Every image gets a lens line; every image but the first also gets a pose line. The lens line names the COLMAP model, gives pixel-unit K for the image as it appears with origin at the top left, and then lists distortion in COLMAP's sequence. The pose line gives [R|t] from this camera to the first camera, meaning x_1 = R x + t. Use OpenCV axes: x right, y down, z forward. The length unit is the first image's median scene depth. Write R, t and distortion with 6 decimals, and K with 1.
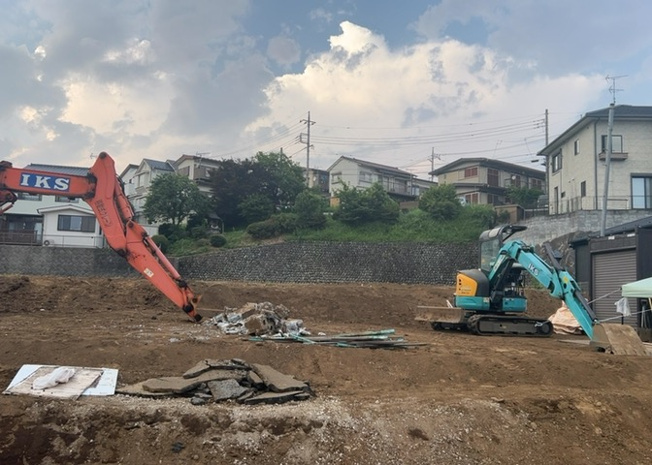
lens RADIAL K [[587.8, 0, 327.5], [0, 587.8, 240.0], [0, 0, 1]] dist [0.102498, -0.195195]
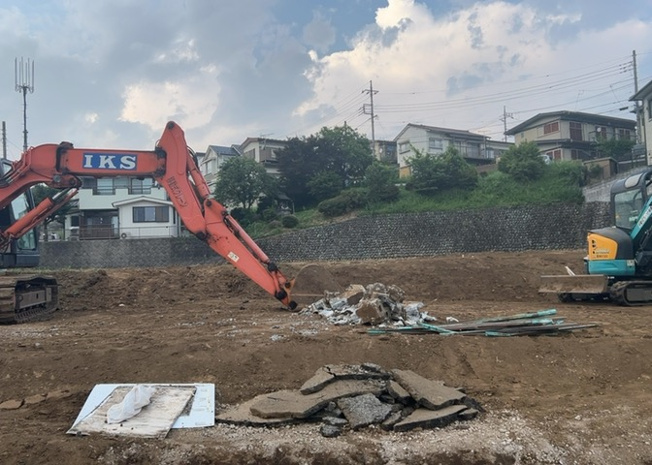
lens RADIAL K [[587.8, 0, 327.5], [0, 587.8, 240.0], [0, 0, 1]] dist [0.102498, -0.195195]
pose [[0.991030, -0.070317, -0.113645, -0.051117], [0.074750, 0.996580, 0.035224, 0.008248], [0.110780, -0.043403, 0.992897, 0.126096]]
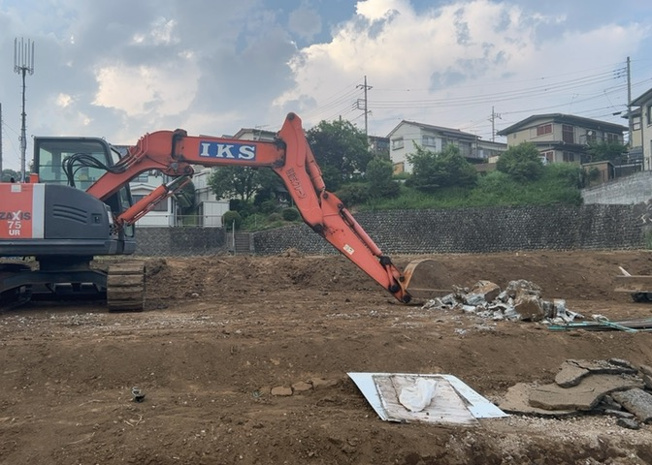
lens RADIAL K [[587.8, 0, 327.5], [0, 587.8, 240.0], [0, 0, 1]] dist [0.102498, -0.195195]
pose [[0.996992, -0.042125, -0.065055, -0.216192], [0.045312, 0.997804, 0.048306, -0.001529], [0.062877, -0.051108, 0.996712, 0.107123]]
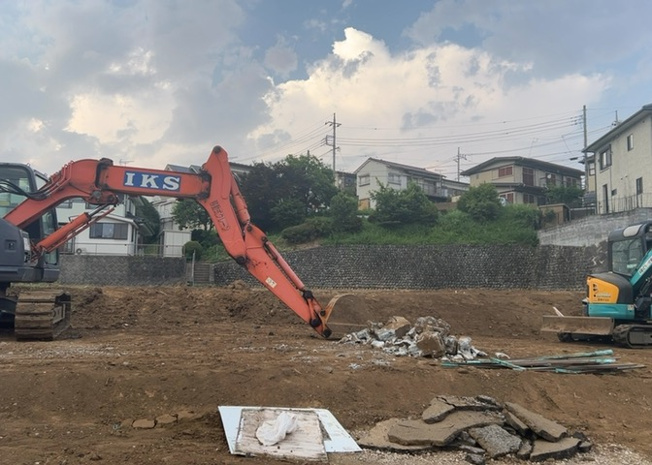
lens RADIAL K [[587.8, 0, 327.5], [0, 587.8, 240.0], [0, 0, 1]] dist [0.102498, -0.195195]
pose [[0.999732, -0.016403, -0.016311, -0.158707], [0.016286, 0.999841, -0.007243, -0.000137], [0.016427, 0.006975, 0.999841, 0.102313]]
